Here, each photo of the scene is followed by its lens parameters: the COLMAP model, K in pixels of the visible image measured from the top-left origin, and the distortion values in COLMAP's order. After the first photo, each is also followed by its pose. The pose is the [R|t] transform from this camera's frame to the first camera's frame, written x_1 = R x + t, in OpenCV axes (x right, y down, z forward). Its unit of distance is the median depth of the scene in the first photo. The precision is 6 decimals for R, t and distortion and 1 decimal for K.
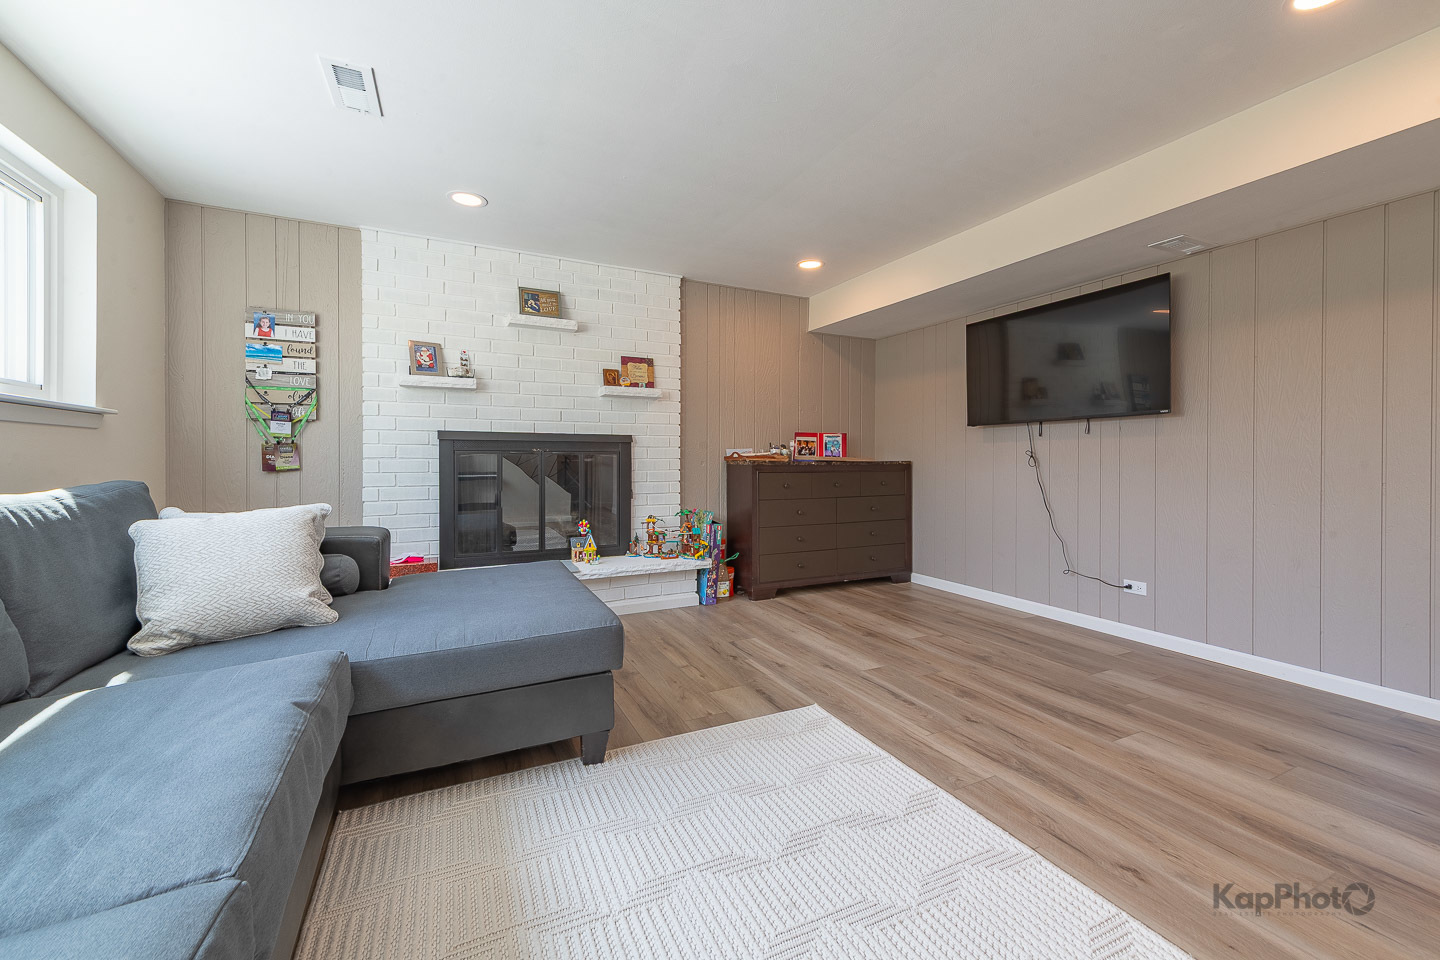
lens RADIAL K [[575.9, 0, 729.2], [0, 575.9, 465.7], [0, 0, 1]] dist [0.011520, -0.003431]
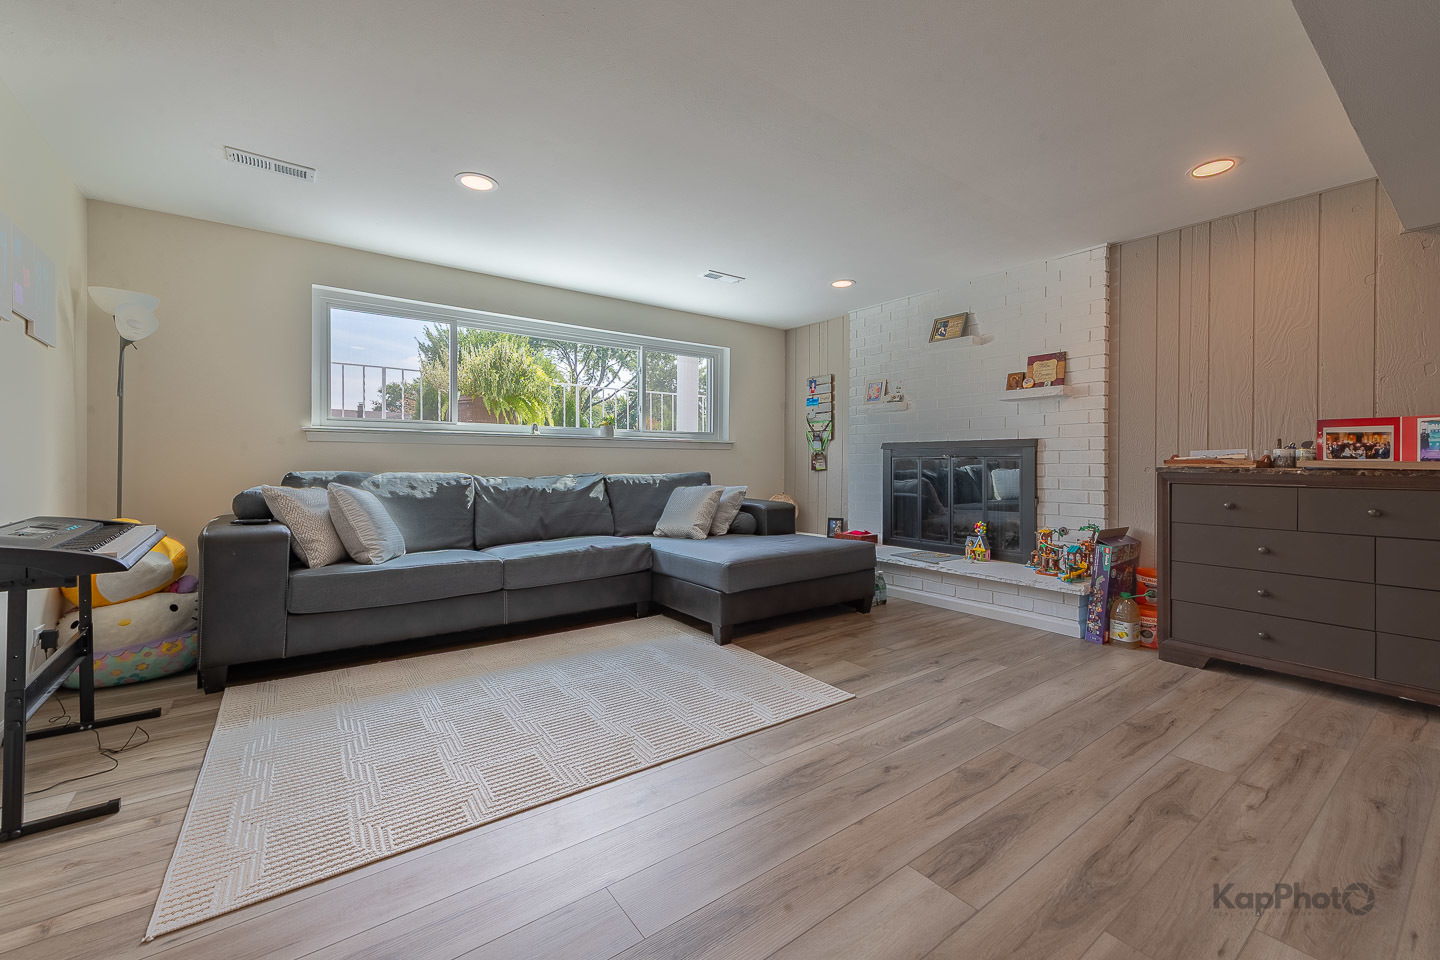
lens RADIAL K [[575.9, 0, 729.4], [0, 575.9, 468.4], [0, 0, 1]] dist [0.011520, -0.003431]
pose [[0.195207, 0.008910, -0.980722, 0.828375], [-0.015170, 0.999867, 0.006065, -0.003580], [0.980645, 0.013694, 0.195316, 0.409781]]
